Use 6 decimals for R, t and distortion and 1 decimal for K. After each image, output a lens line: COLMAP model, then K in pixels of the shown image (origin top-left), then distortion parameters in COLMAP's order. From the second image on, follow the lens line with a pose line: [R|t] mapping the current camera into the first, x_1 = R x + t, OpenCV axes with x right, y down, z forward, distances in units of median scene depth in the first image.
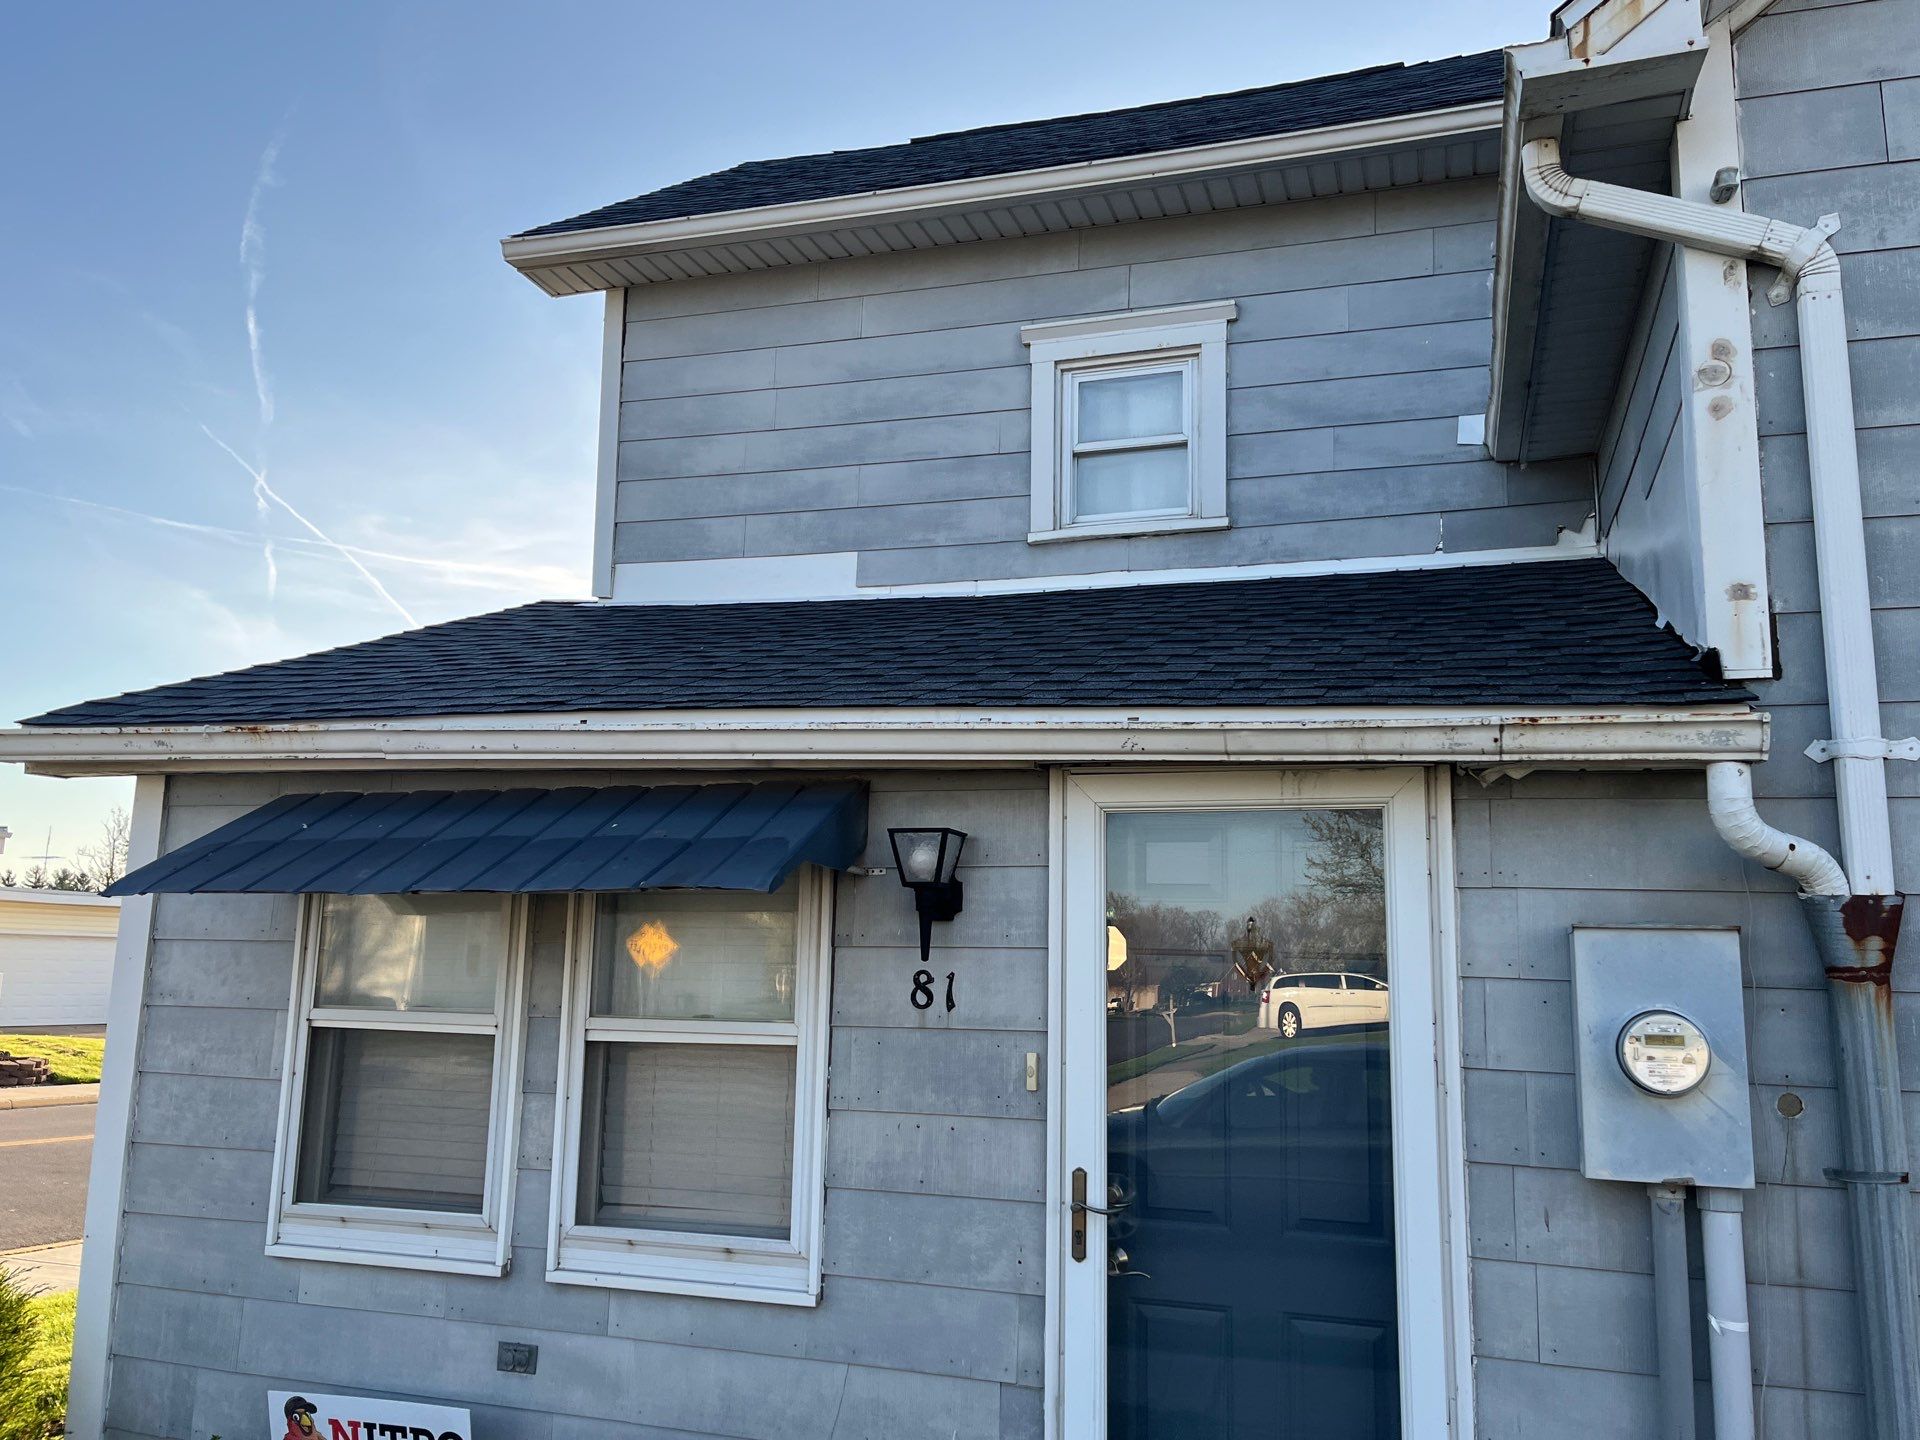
lens RADIAL K [[1538.4, 0, 923.1], [0, 1538.4, 739.4], [0, 0, 1]] dist [0.050456, -0.028346]
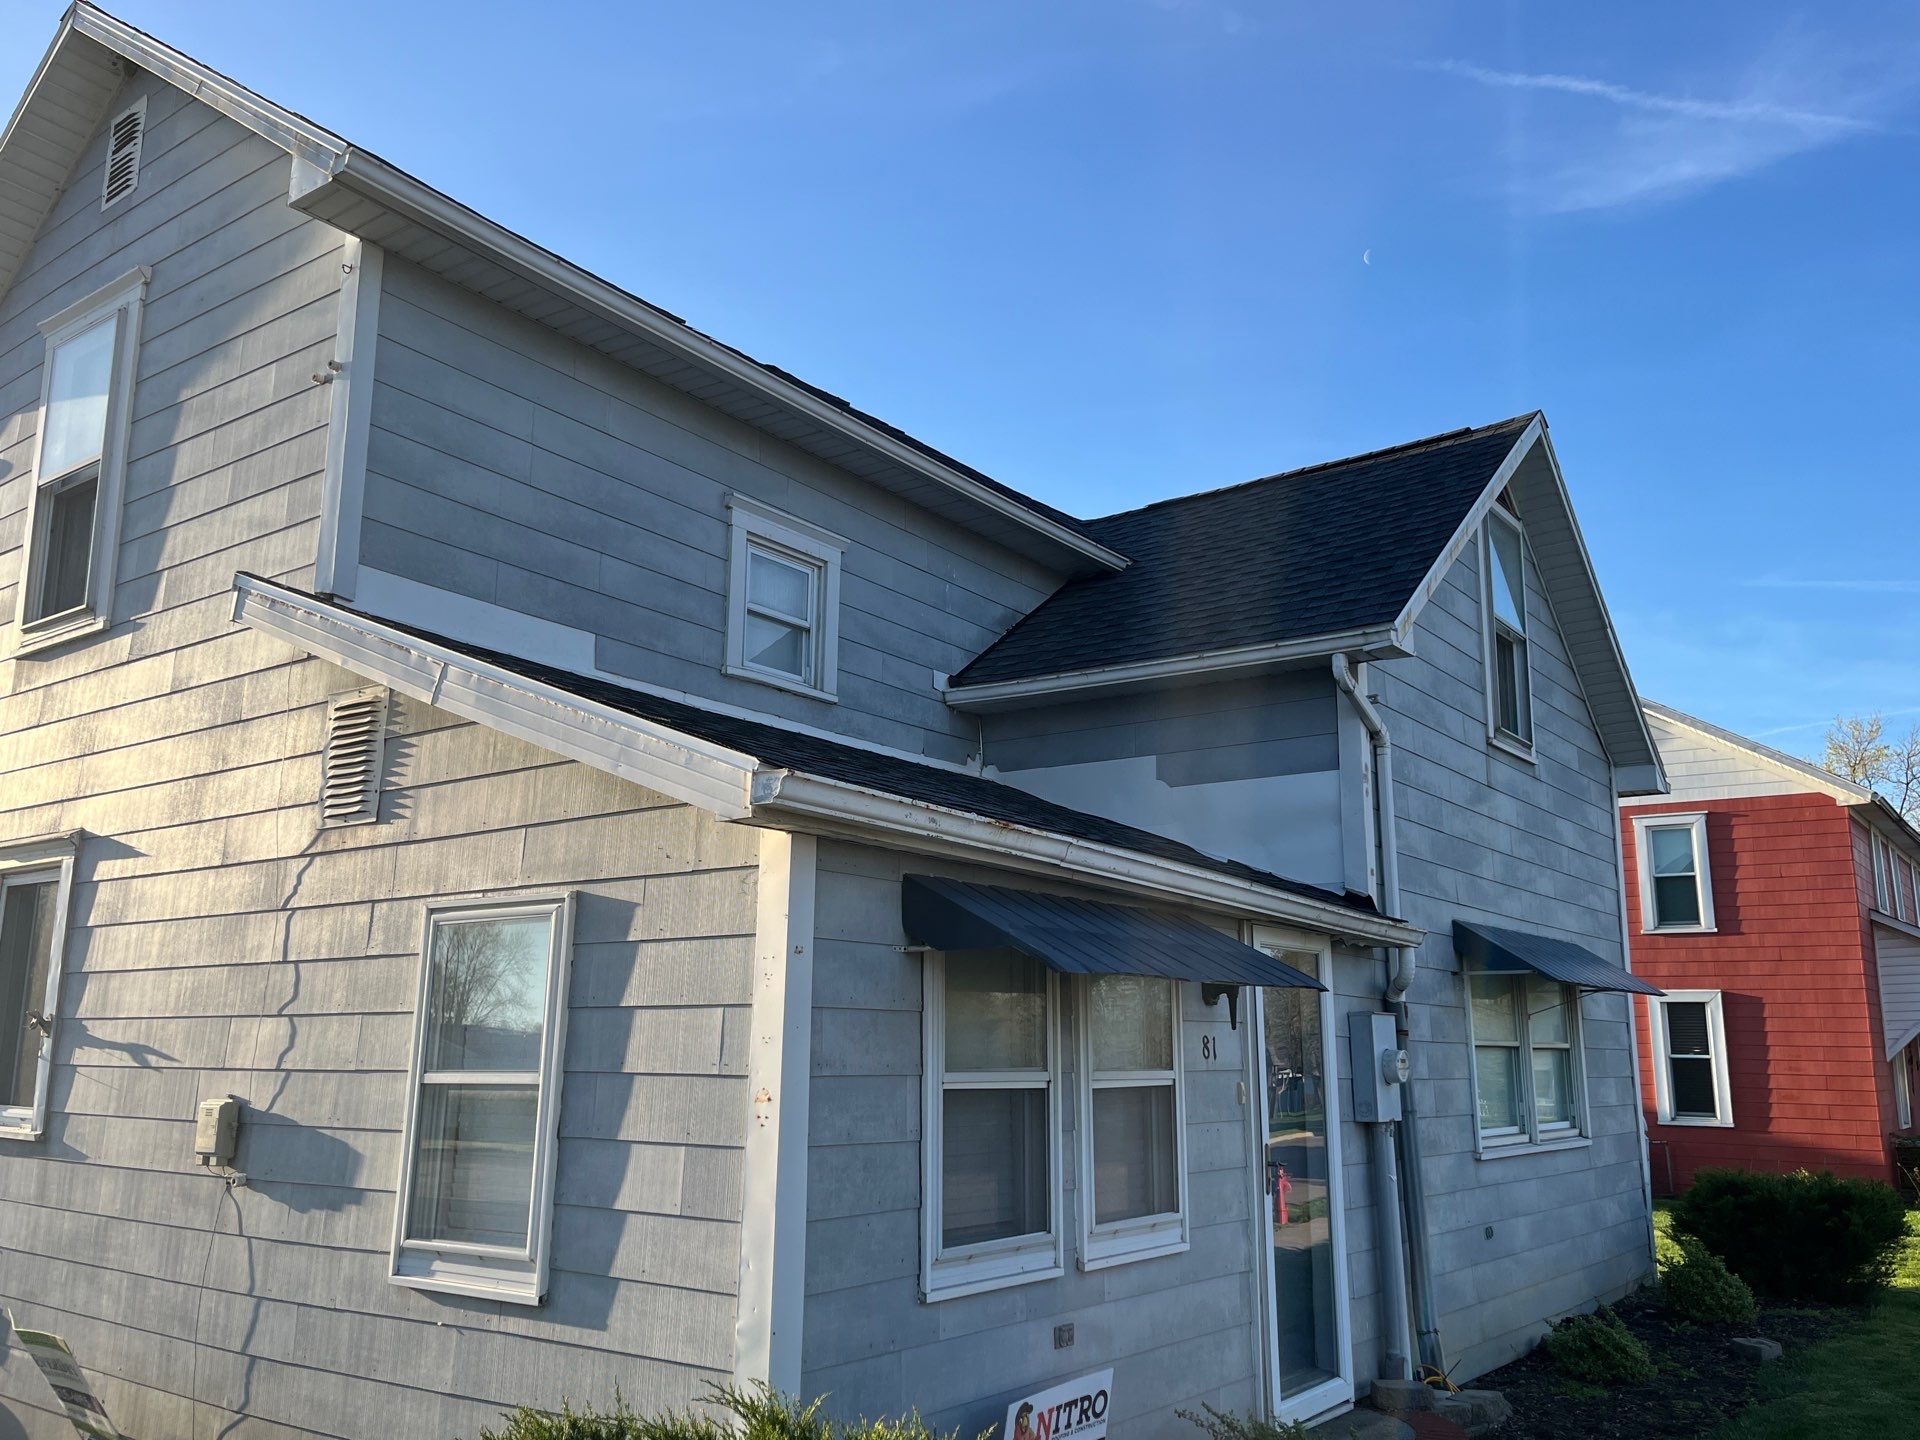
lens RADIAL K [[1538.4, 0, 977.6], [0, 1538.4, 735.1], [0, 0, 1]] dist [0.050456, -0.028346]
pose [[0.286627, 0.174287, 0.942056, -1.413393], [-0.139098, 0.980465, -0.139071, 0.082821], [-0.947891, -0.091177, 0.305271, 0.634328]]
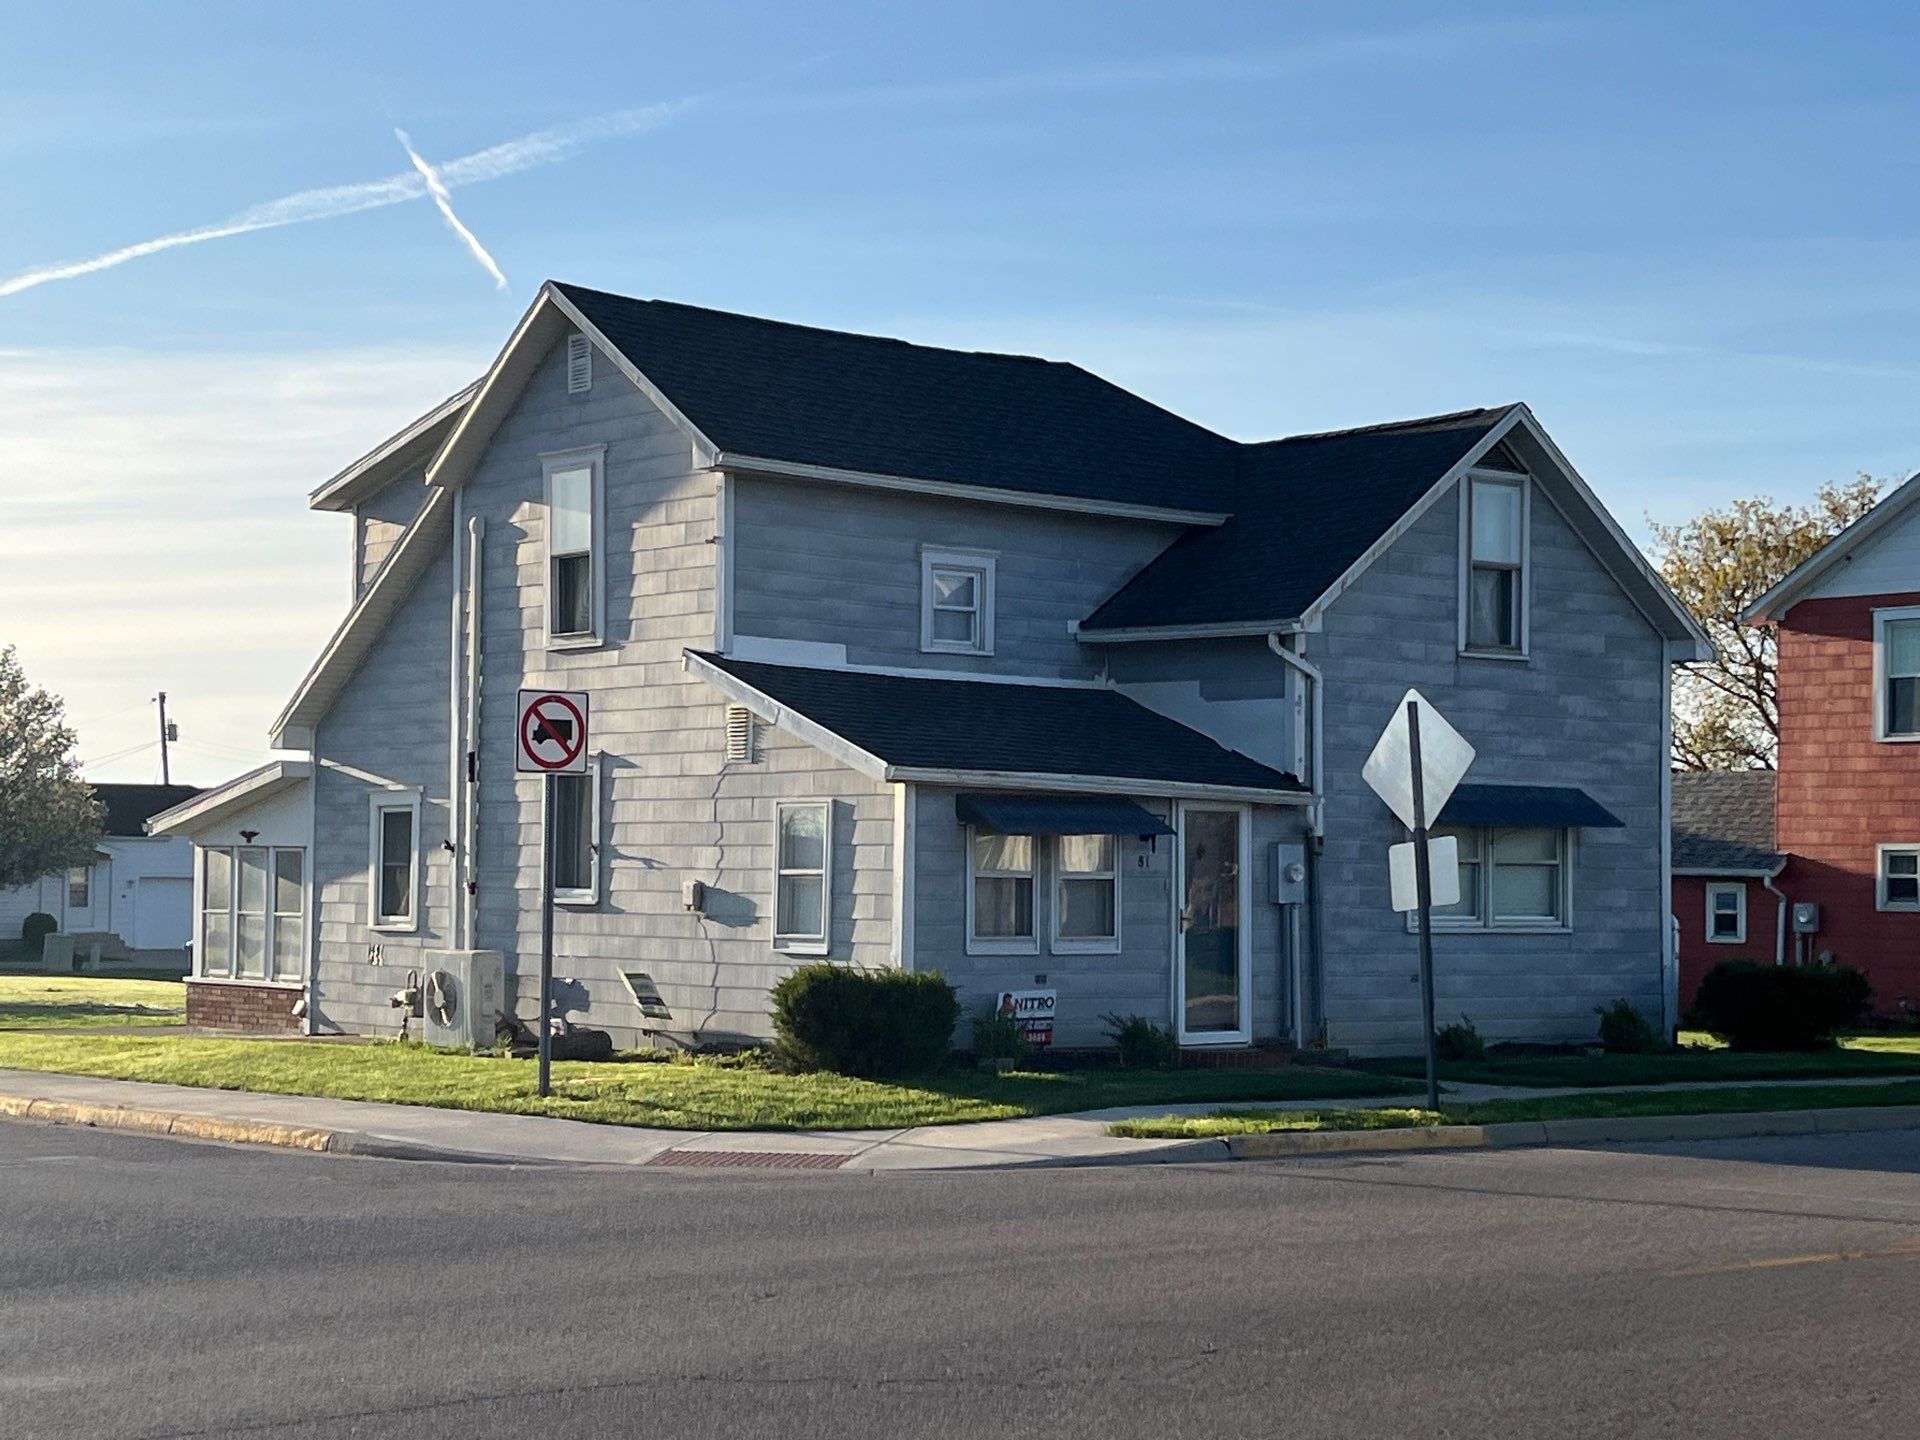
lens RADIAL K [[3469.1, 0, 949.1], [0, 3469.1, 713.4], [0, 0, 1]] dist [0.295041, 0.000000]
pose [[0.521792, 0.025108, 0.852703, -5.591396], [-0.122752, 0.991374, 0.045924, -0.379549], [-0.844195, -0.128634, 0.520373, -2.129036]]
